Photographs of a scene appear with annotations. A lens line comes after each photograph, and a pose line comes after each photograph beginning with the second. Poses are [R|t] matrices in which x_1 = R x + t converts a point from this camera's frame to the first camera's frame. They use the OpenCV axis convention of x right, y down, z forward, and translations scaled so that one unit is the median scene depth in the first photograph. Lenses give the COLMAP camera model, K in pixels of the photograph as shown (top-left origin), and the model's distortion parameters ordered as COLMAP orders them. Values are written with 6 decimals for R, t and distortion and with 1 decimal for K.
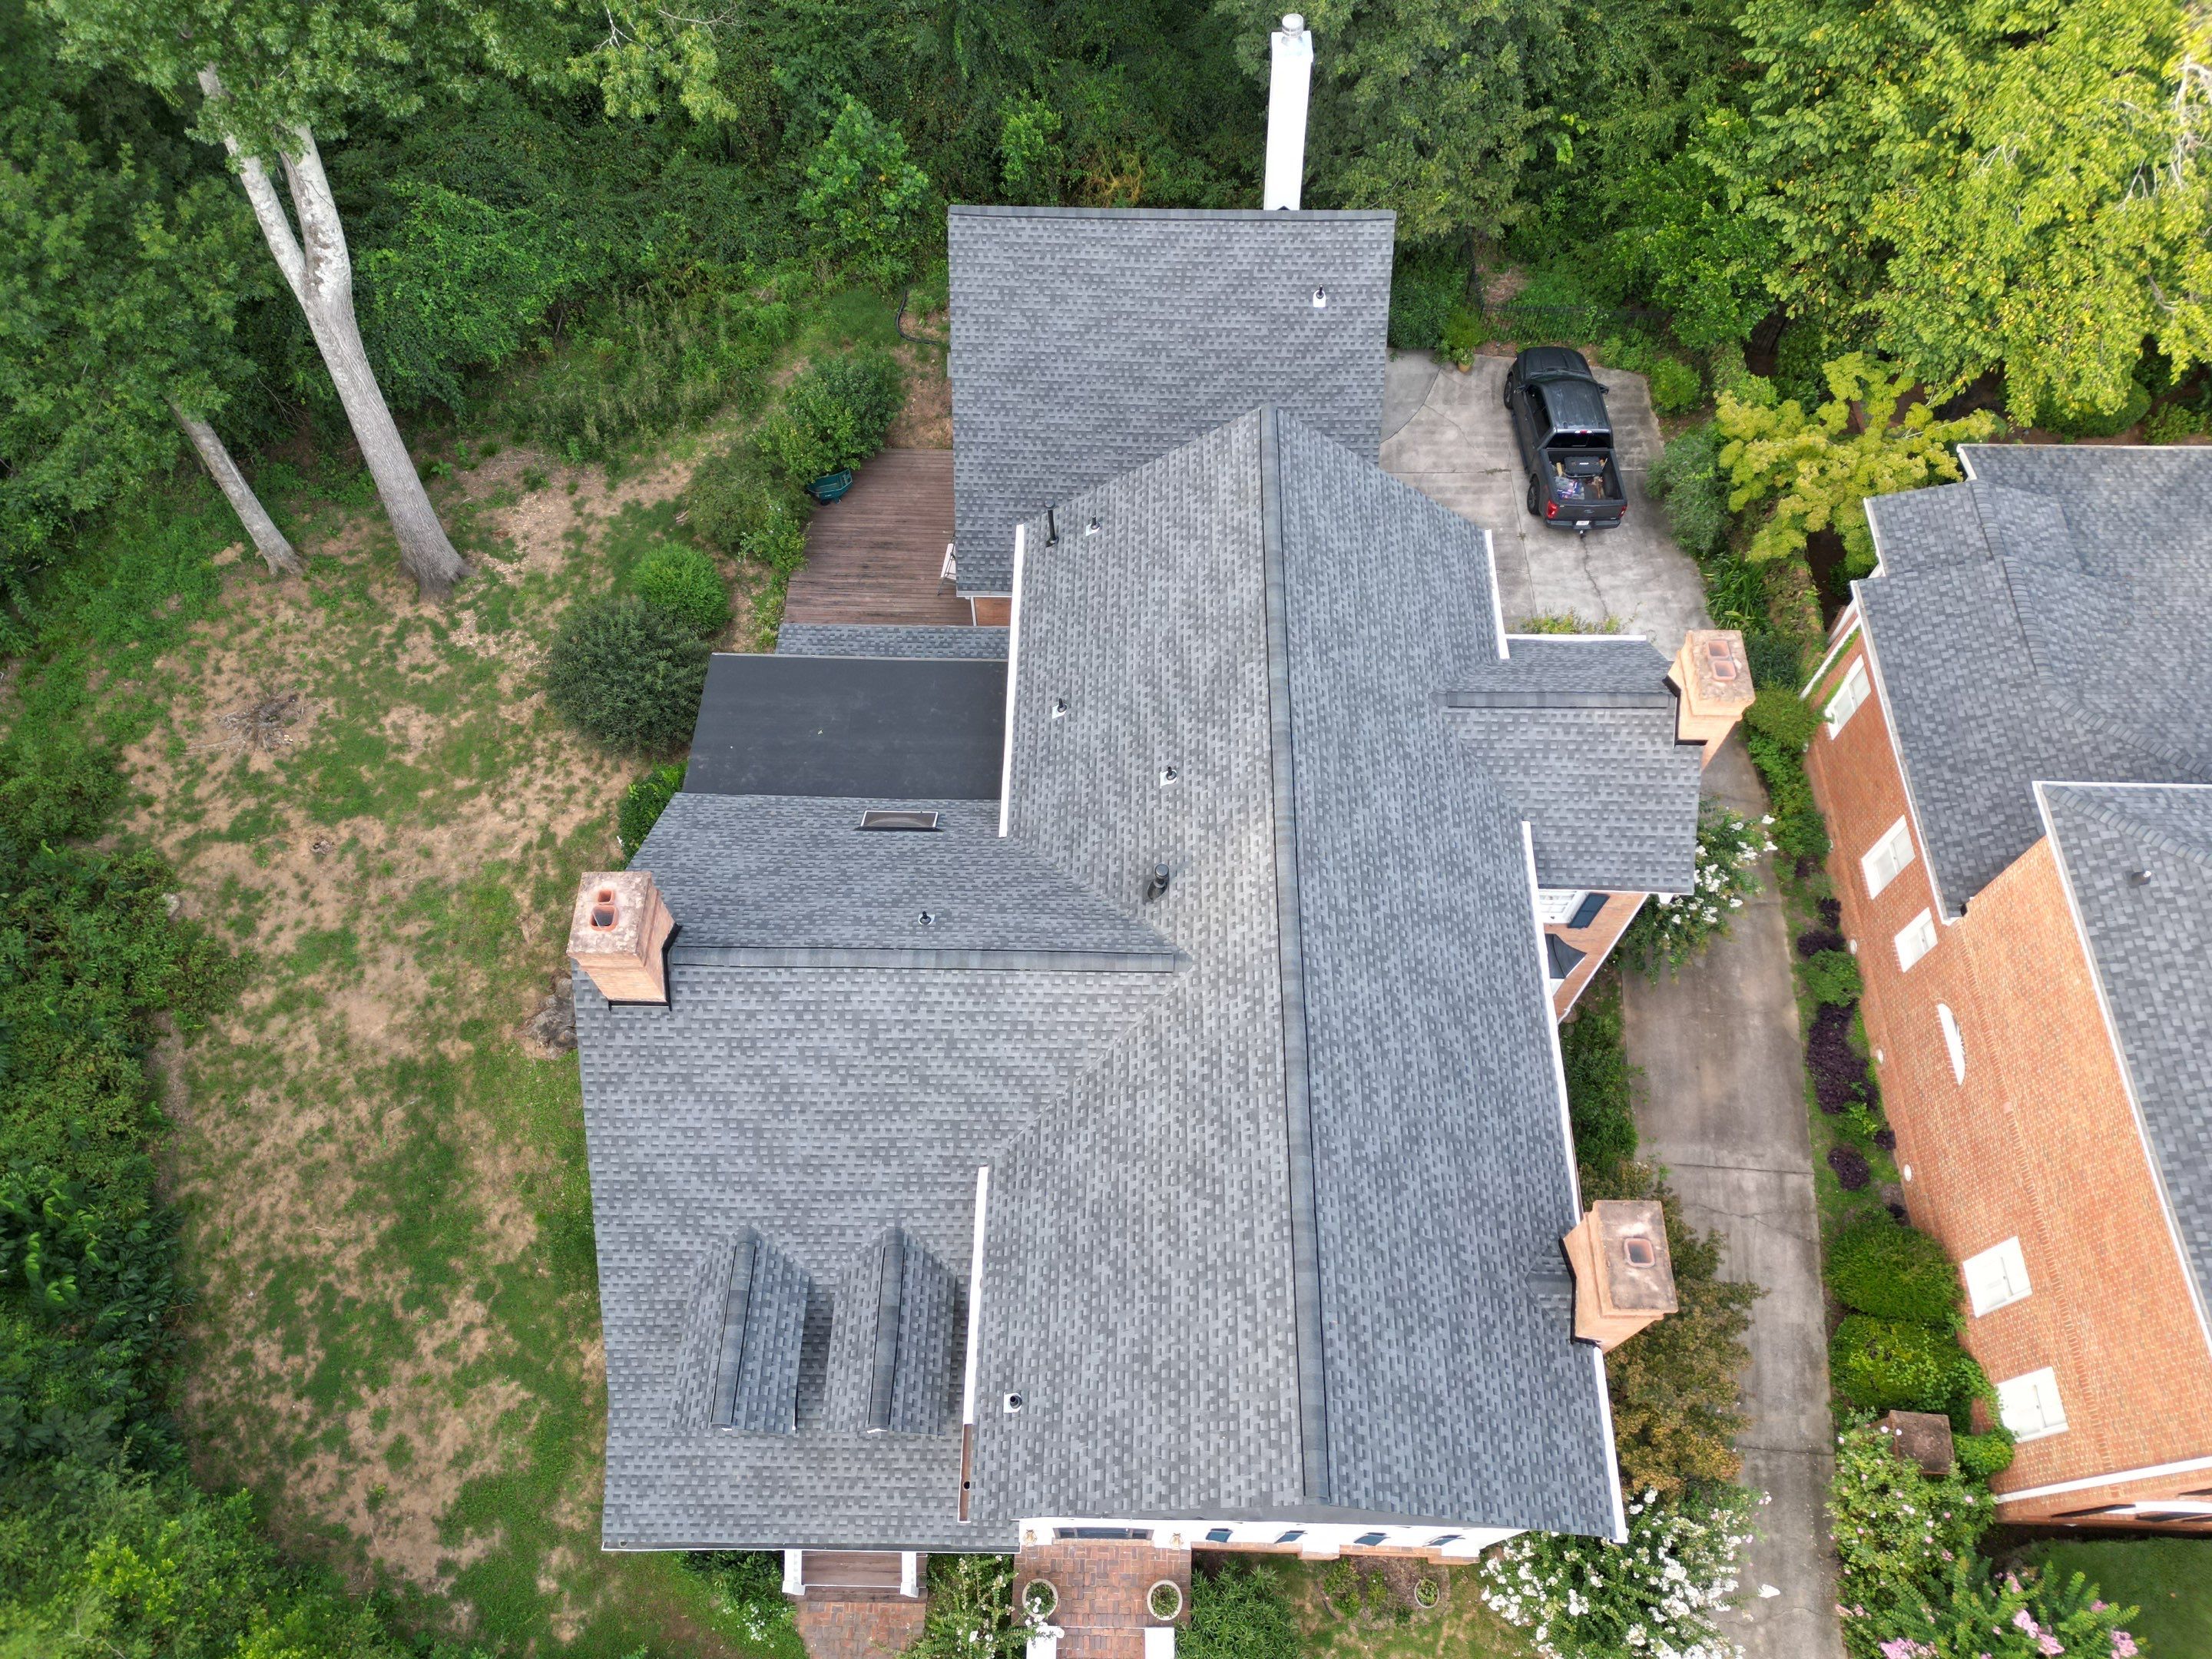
lens RADIAL K [[1556.7, 0, 1108.9], [0, 1556.7, 845.5], [0, 0, 1]] dist [0.074047, -0.066455]
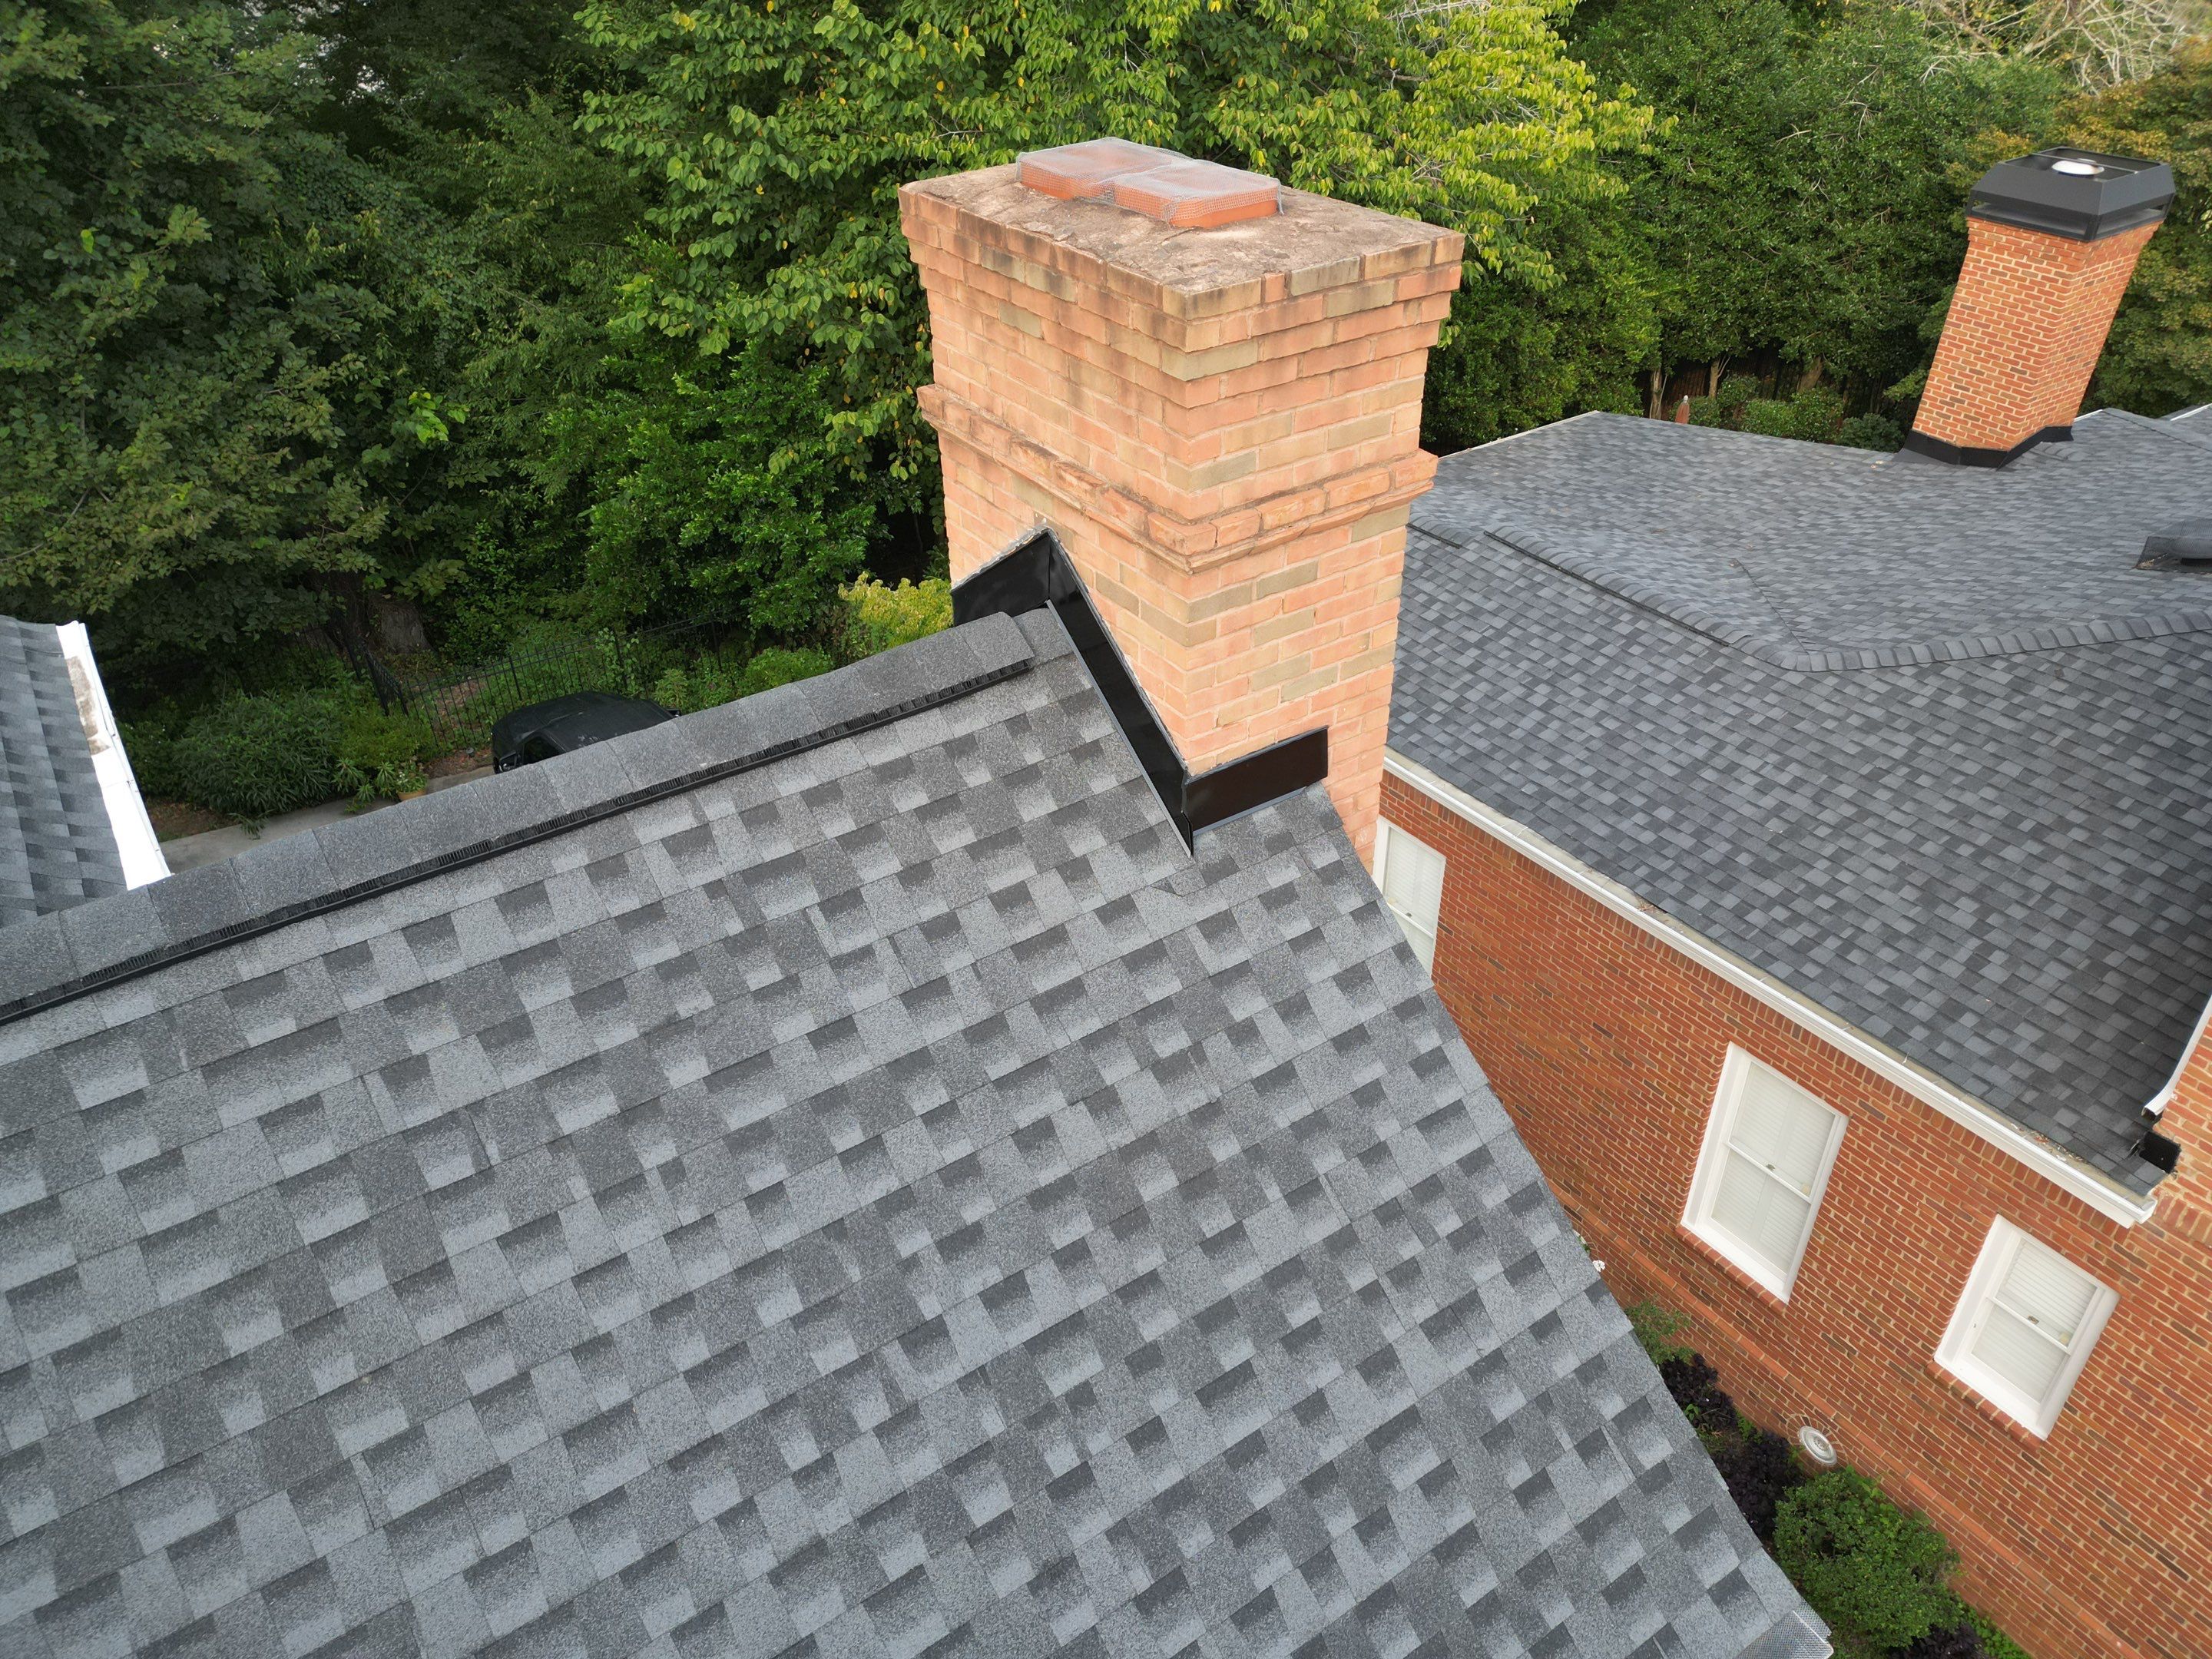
lens RADIAL K [[1556.7, 0, 1108.0], [0, 1556.7, 837.4], [0, 0, 1]] dist [0.074047, -0.066455]
pose [[0.817862, -0.339179, 0.464822, 0.237967], [0.513662, 0.794420, -0.324111, -0.013198], [-0.259332, 0.503840, 0.823949, 0.743525]]
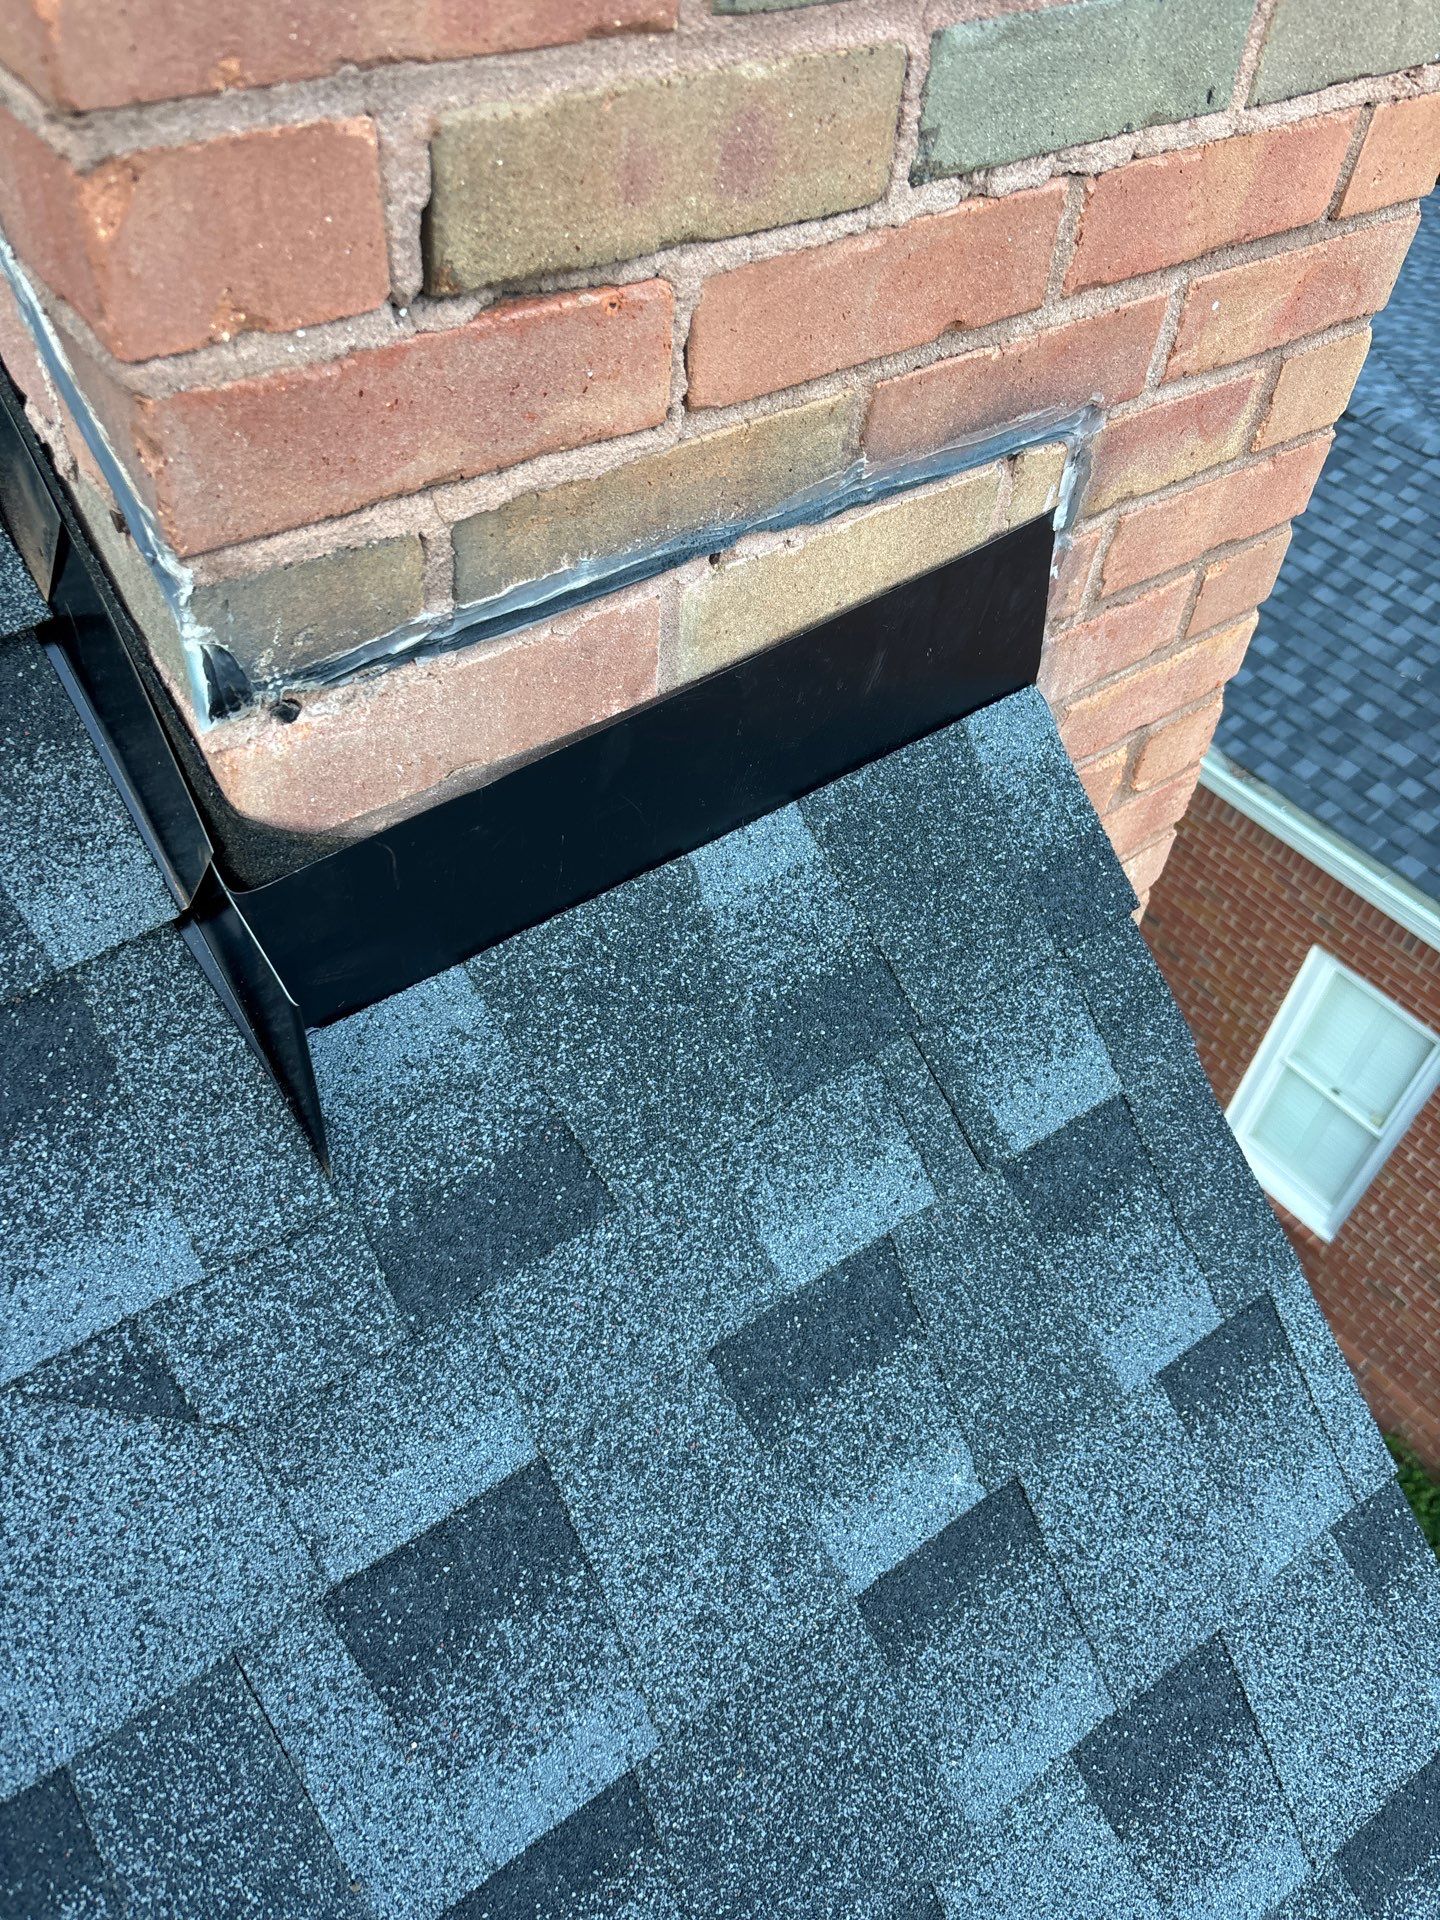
lens RADIAL K [[1351.2, 0, 720.0], [0, 1351.2, 961.4], [0, 0, 1]] dist [0.074047, -0.066455]
pose [[0.791639, -0.425866, 0.438117, 0.317016], [0.503676, 0.860769, -0.073397, -0.057775], [-0.345860, 0.278773, 0.895917, 0.852216]]
